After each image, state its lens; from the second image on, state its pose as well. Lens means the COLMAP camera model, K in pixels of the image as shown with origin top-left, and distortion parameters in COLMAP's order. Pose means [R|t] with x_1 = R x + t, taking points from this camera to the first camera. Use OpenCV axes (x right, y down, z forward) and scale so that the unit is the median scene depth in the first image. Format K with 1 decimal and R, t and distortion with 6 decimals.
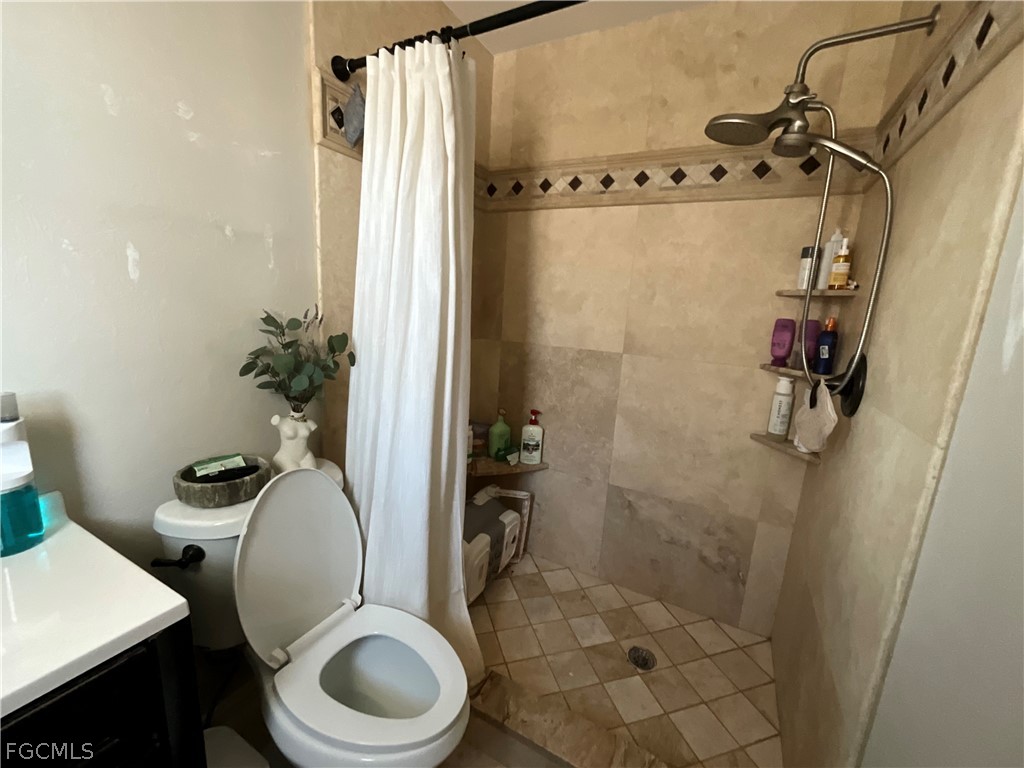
lens RADIAL K [[417.4, 0, 510.7], [0, 417.4, 381.7], [0, 0, 1]] dist [0.005860, -0.002379]
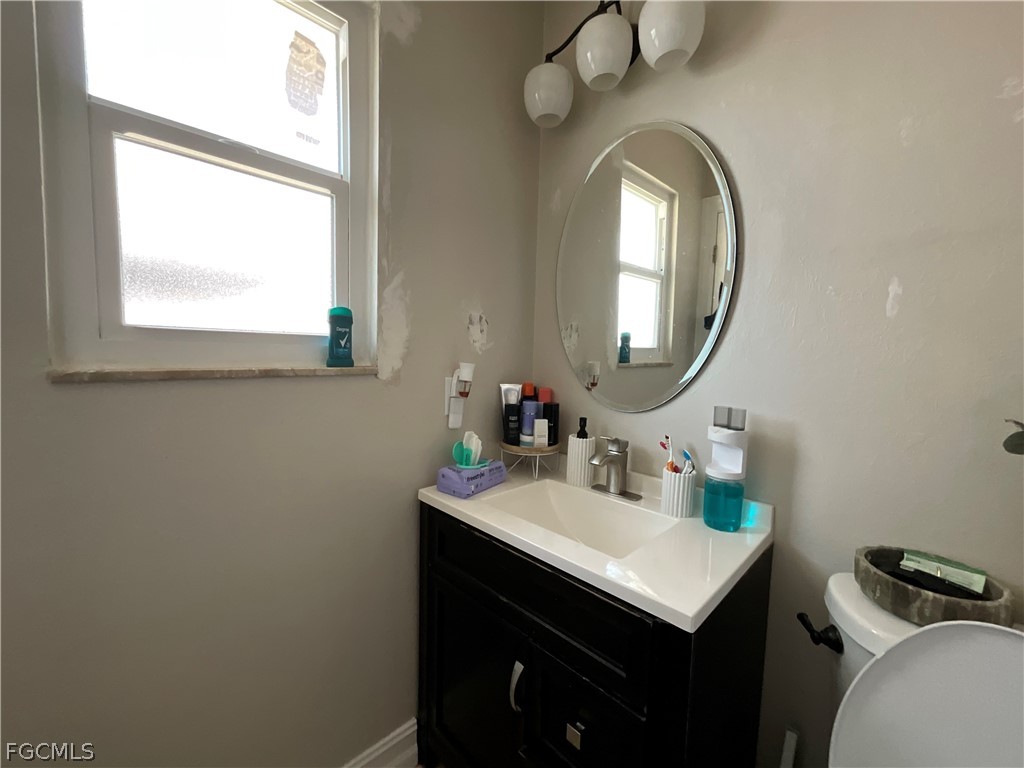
lens RADIAL K [[417.4, 0, 510.0], [0, 417.4, 381.4], [0, 0, 1]] dist [0.005860, -0.002379]
pose [[-0.295637, 0.002802, -0.955296, 0.183527], [-0.223815, 0.971960, 0.072115, 0.007235], [0.928712, 0.235129, -0.286721, 0.486398]]
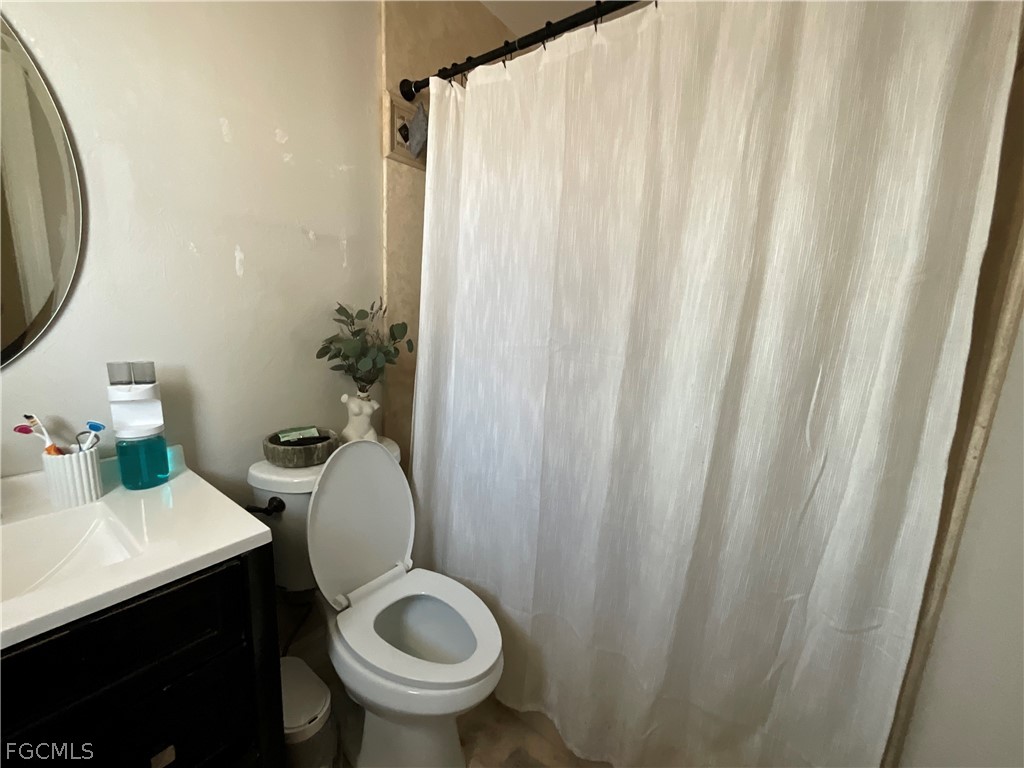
lens RADIAL K [[417.4, 0, 510.1], [0, 417.4, 381.5], [0, 0, 1]] dist [0.005860, -0.002379]
pose [[0.988599, 0.019367, -0.149320, 0.062431], [-0.021794, 0.999655, -0.014632, 0.058865], [0.148985, 0.017719, 0.988681, -0.073817]]
